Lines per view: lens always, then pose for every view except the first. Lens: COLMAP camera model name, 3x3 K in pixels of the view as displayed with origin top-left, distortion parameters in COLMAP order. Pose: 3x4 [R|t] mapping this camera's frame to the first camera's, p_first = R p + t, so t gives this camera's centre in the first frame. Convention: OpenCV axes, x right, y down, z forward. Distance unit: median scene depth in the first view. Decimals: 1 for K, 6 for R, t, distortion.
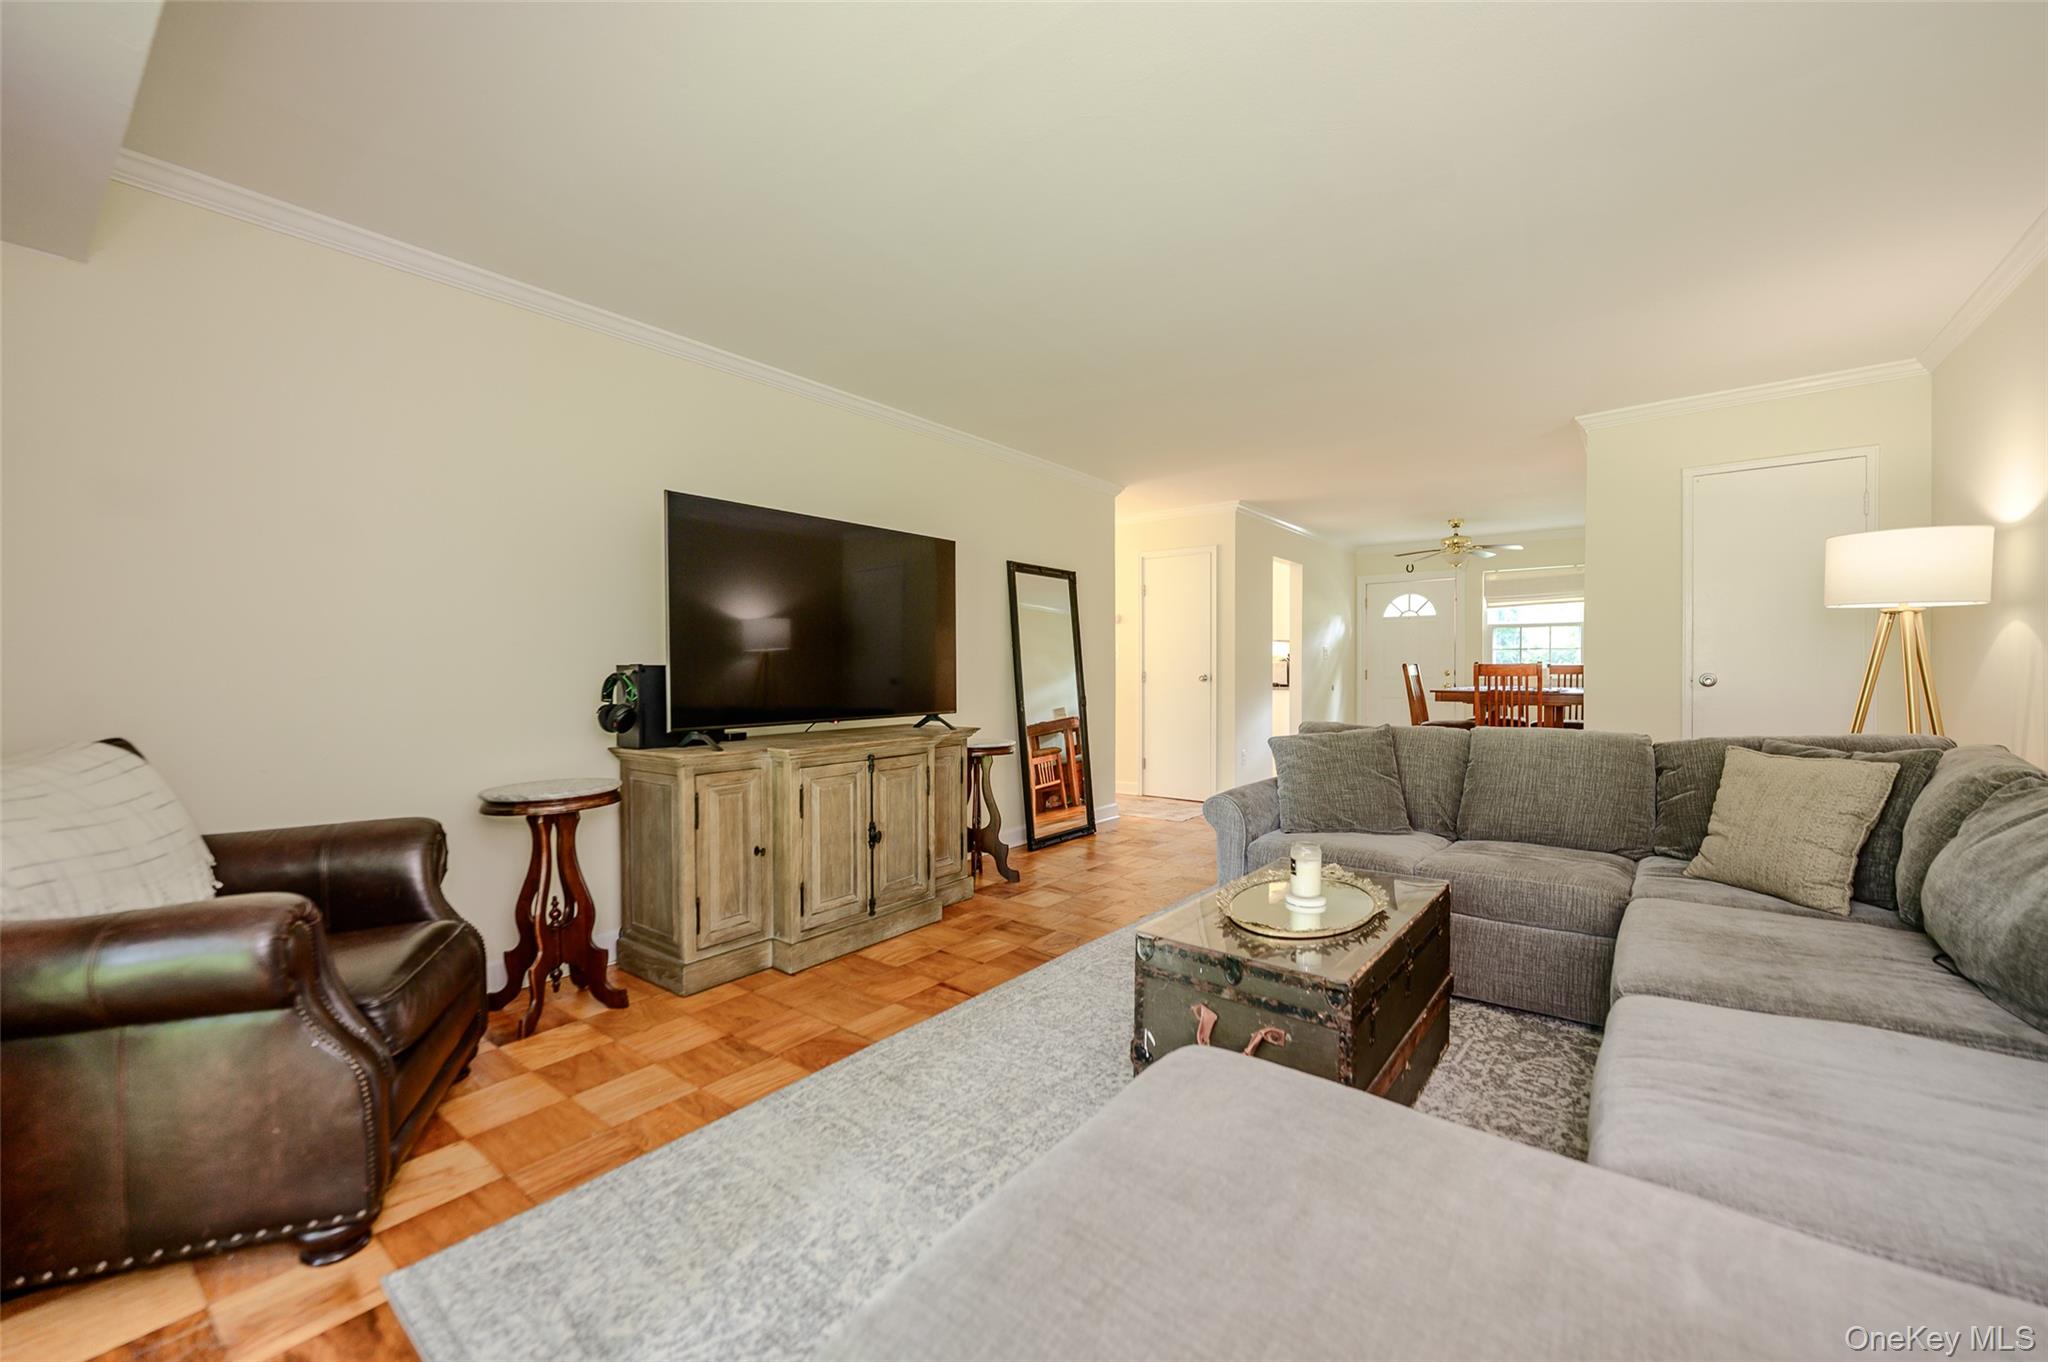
lens RADIAL K [[812.2, 0, 1024.5], [0, 812.2, 677.6], [0, 0, 1]] dist [0.001115, -0.000355]
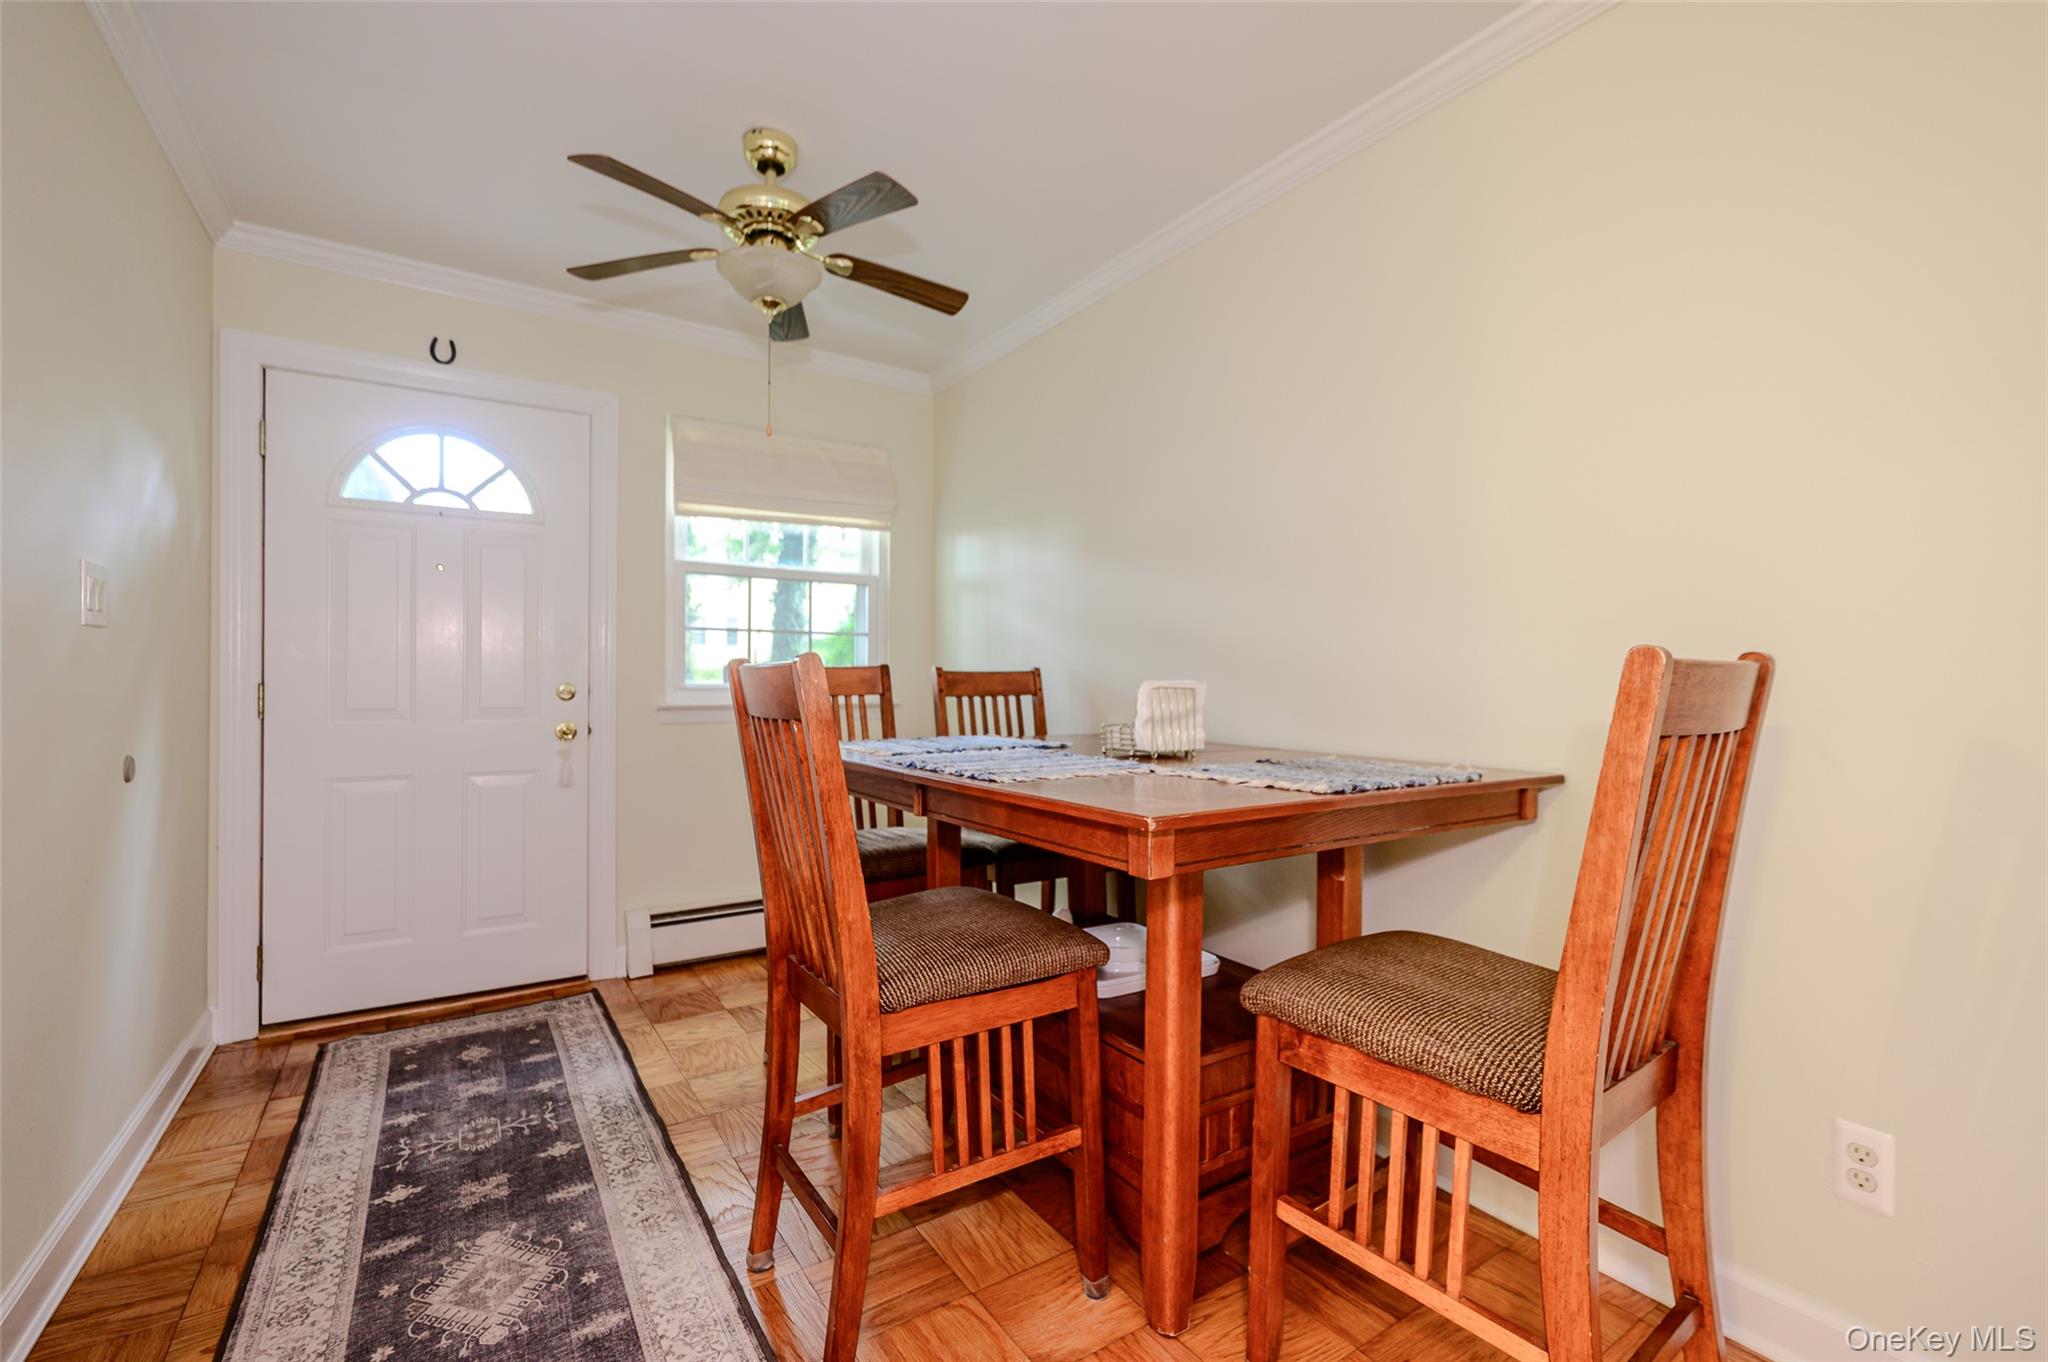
lens RADIAL K [[881.3, 0, 1023.8], [0, 881.3, 684.6], [0, 0, 1]] dist [0.000119, 0.000037]
pose [[0.325648, -0.003706, 0.945484, 0.231799], [0.007487, 0.999971, 0.001341, -0.007378], [-0.945461, 0.006642, 0.325666, 0.685759]]
